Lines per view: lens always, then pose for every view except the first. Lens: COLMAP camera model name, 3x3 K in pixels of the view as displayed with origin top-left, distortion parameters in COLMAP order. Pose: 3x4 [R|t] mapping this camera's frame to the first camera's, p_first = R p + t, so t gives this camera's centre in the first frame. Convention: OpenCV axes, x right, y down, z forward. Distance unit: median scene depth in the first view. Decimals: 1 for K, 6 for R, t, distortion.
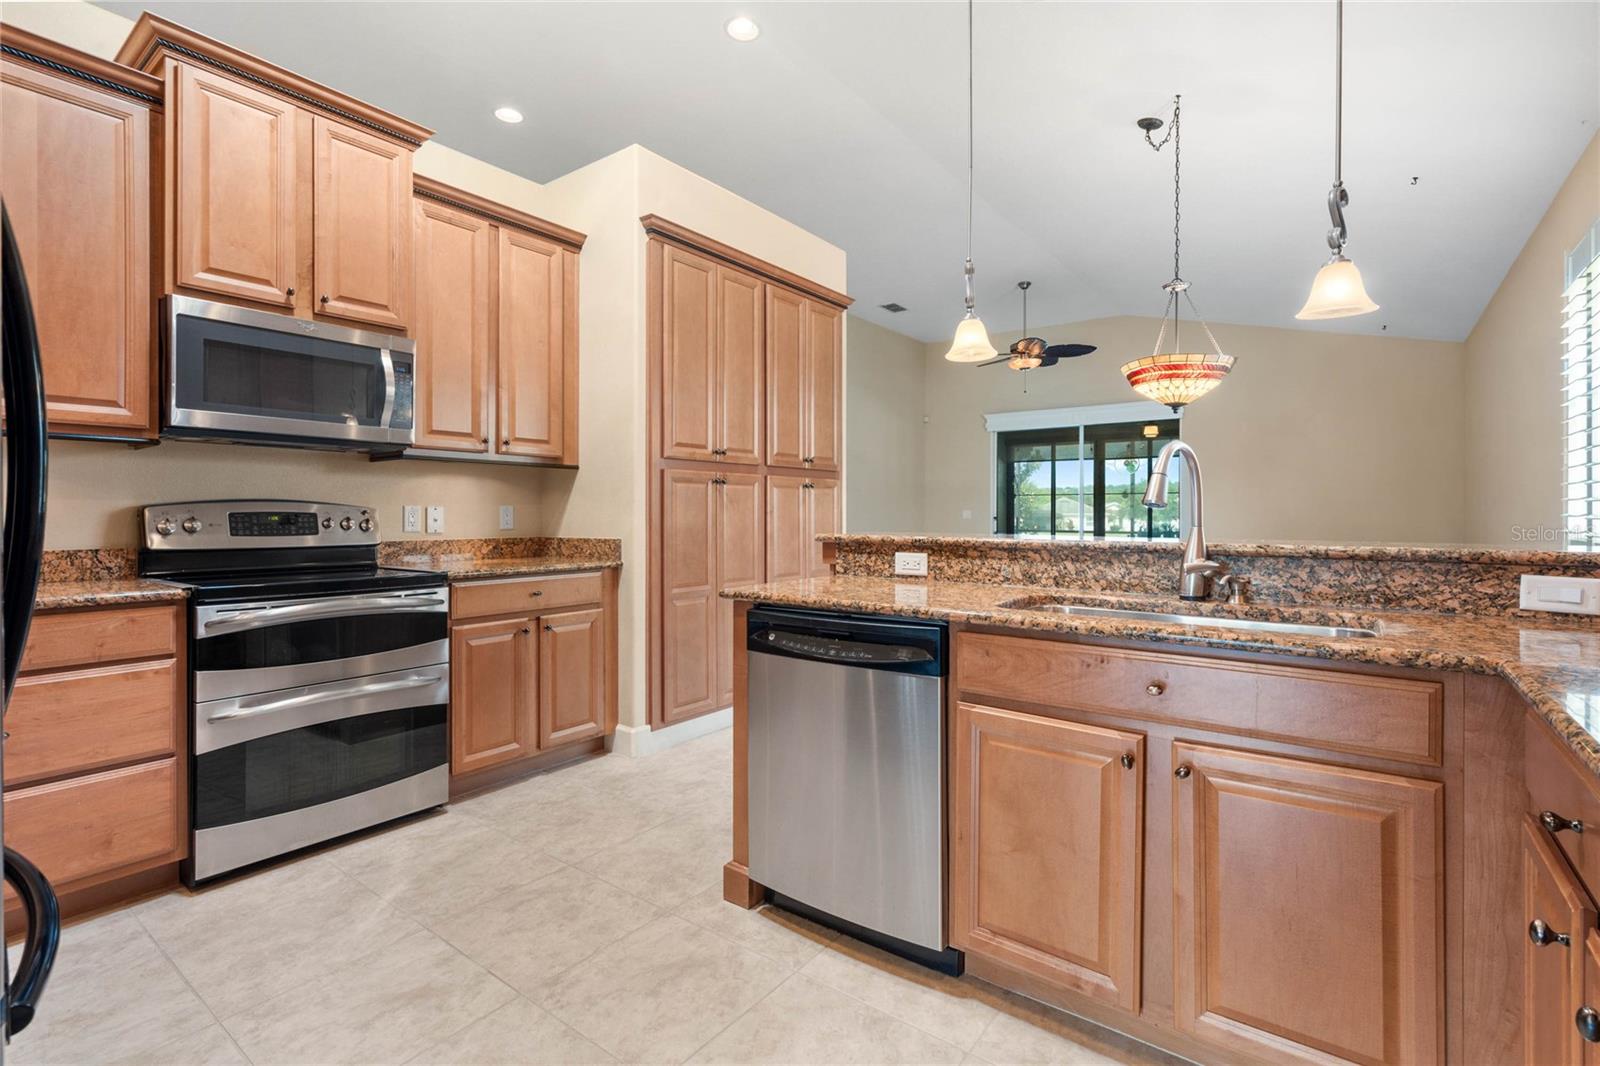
lens RADIAL K [[739.4, 0, 799.2], [0, 739.4, 515.0], [0, 0, 1]] dist [-0.000158, 0.000313]
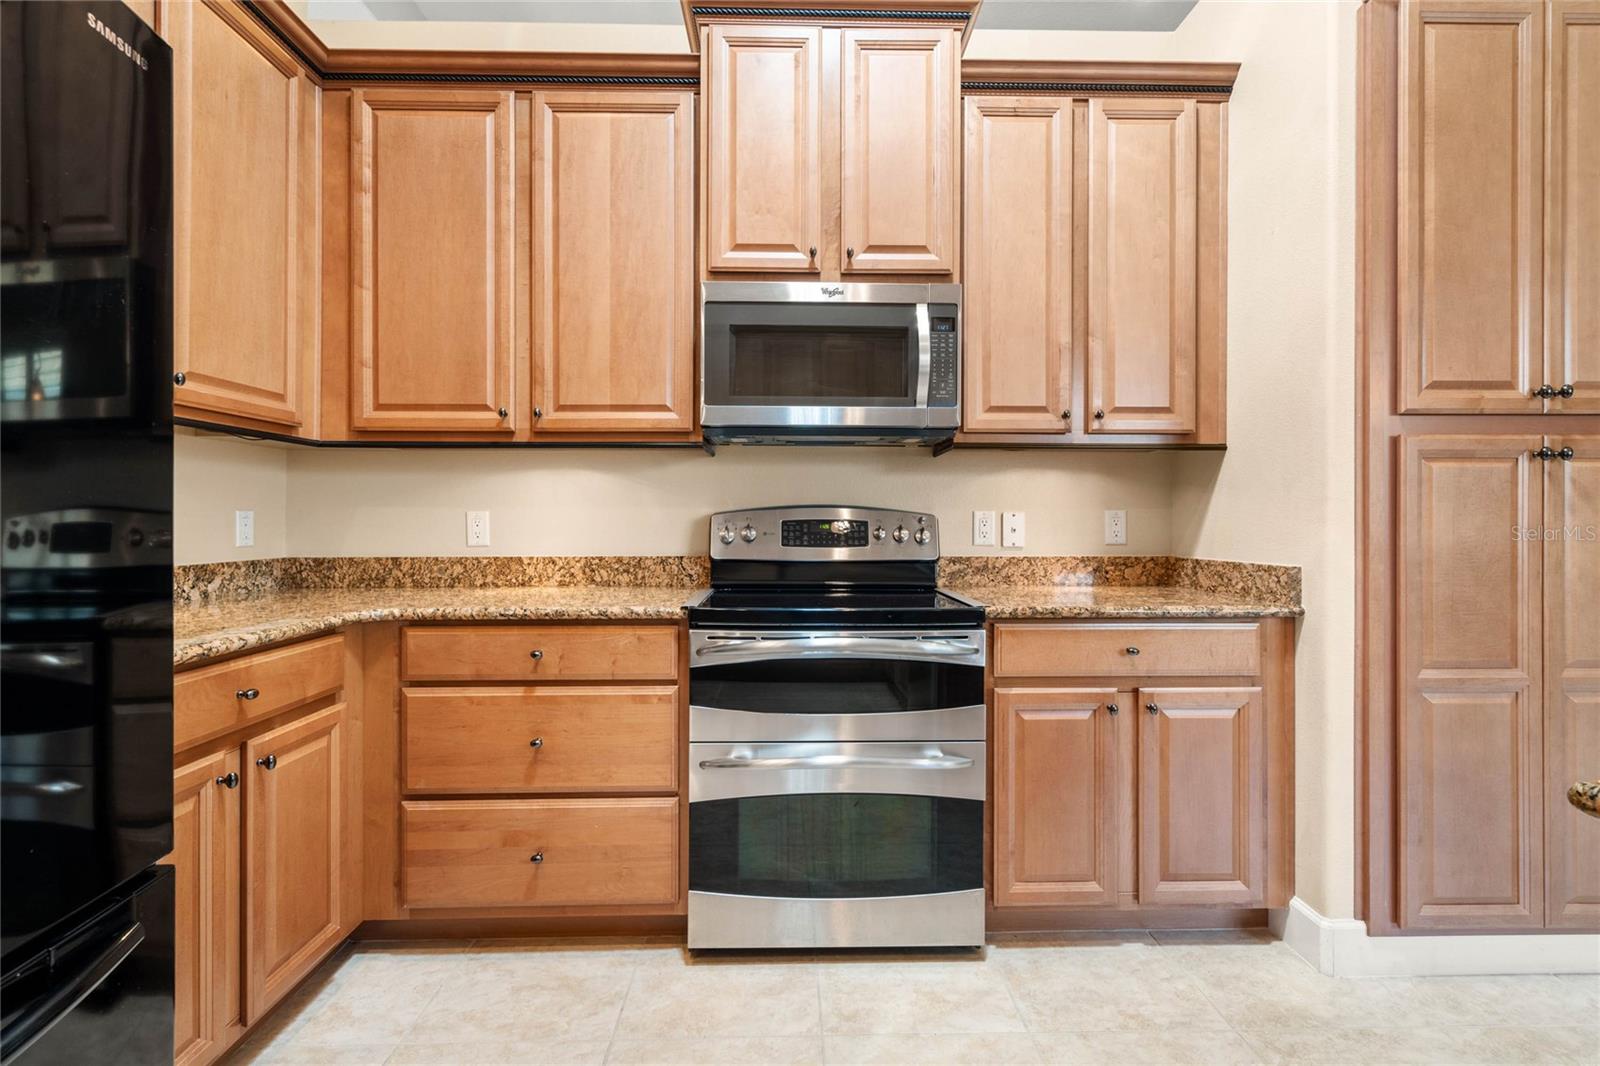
lens RADIAL K [[723.2, 0, 802.5], [0, 723.2, 521.7], [0, 0, 1]] dist [-0.002672, 0.001062]
pose [[0.621886, 0.000515, -0.783108, -0.052643], [-0.002038, 0.999997, -0.000960, -0.000571], [0.783105, 0.002193, 0.621885, 0.402726]]
